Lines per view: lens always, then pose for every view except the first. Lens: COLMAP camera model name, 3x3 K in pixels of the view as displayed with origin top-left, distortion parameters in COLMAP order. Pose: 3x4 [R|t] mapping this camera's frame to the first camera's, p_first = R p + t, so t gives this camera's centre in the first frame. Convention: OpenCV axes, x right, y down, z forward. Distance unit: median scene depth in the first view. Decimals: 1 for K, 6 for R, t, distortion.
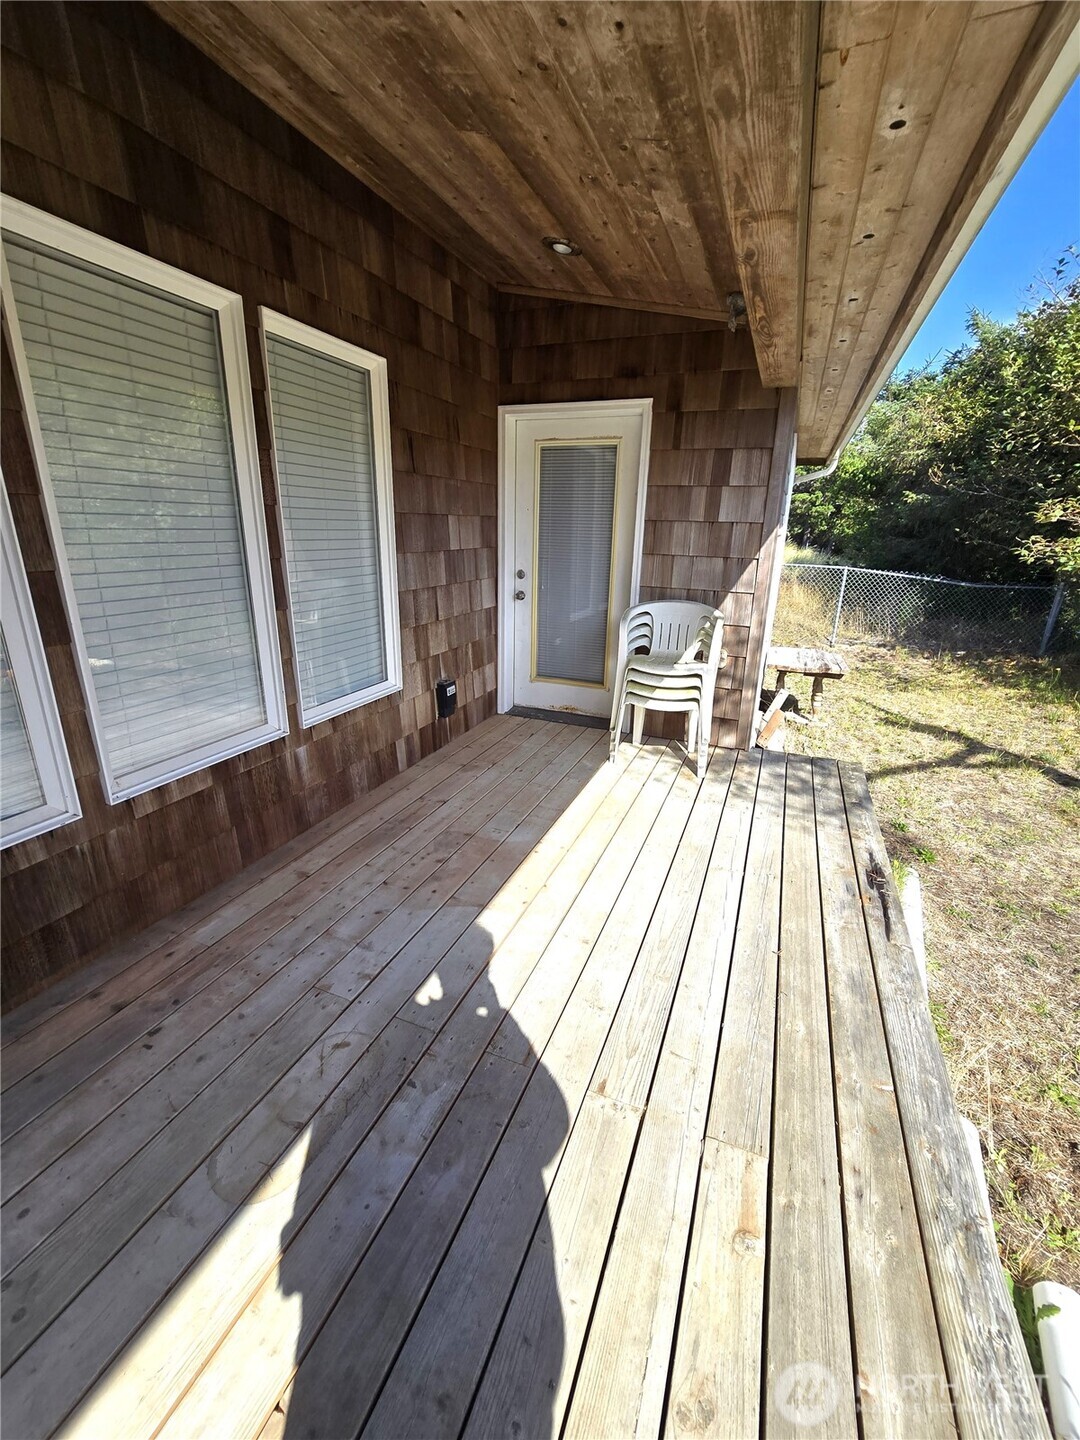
lens RADIAL K [[591.9, 0, 540.7], [0, 591.9, 719.9], [0, 0, 1]] dist [-0.010116, -0.000240]
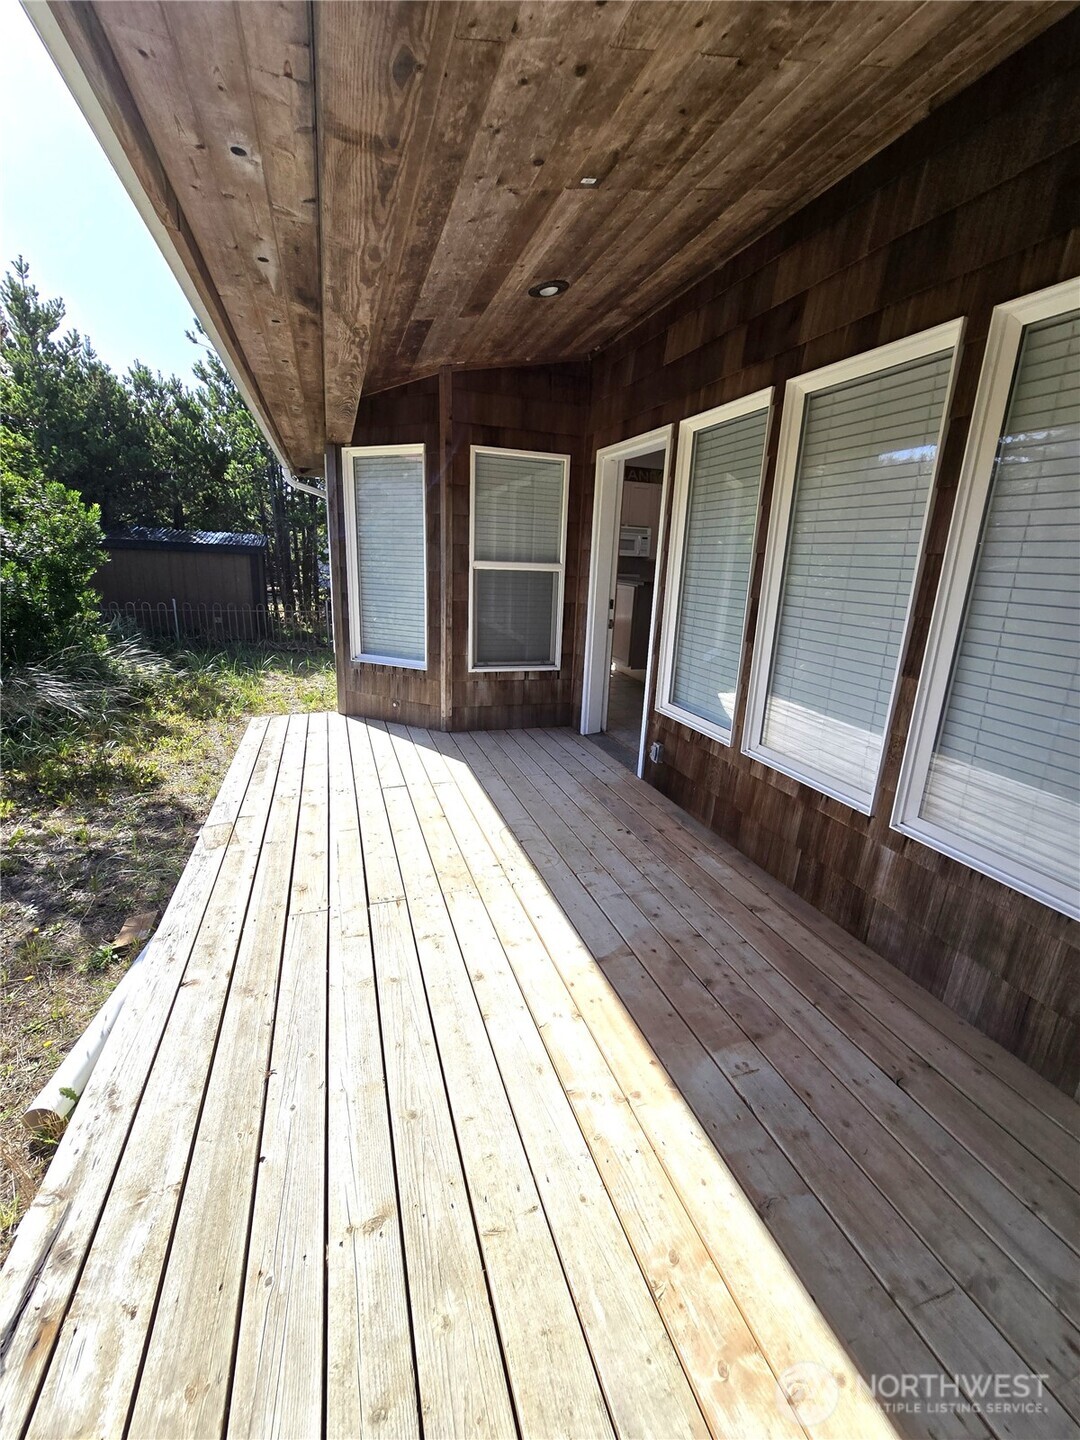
lens RADIAL K [[591.9, 0, 541.4], [0, 591.9, 715.4], [0, 0, 1]] dist [-0.010116, -0.000240]
pose [[-0.752779, 0.126977, -0.645911, 0.555998], [-0.249282, 0.853153, 0.458245, -0.448035], [0.609248, 0.505971, -0.610583, 1.386807]]
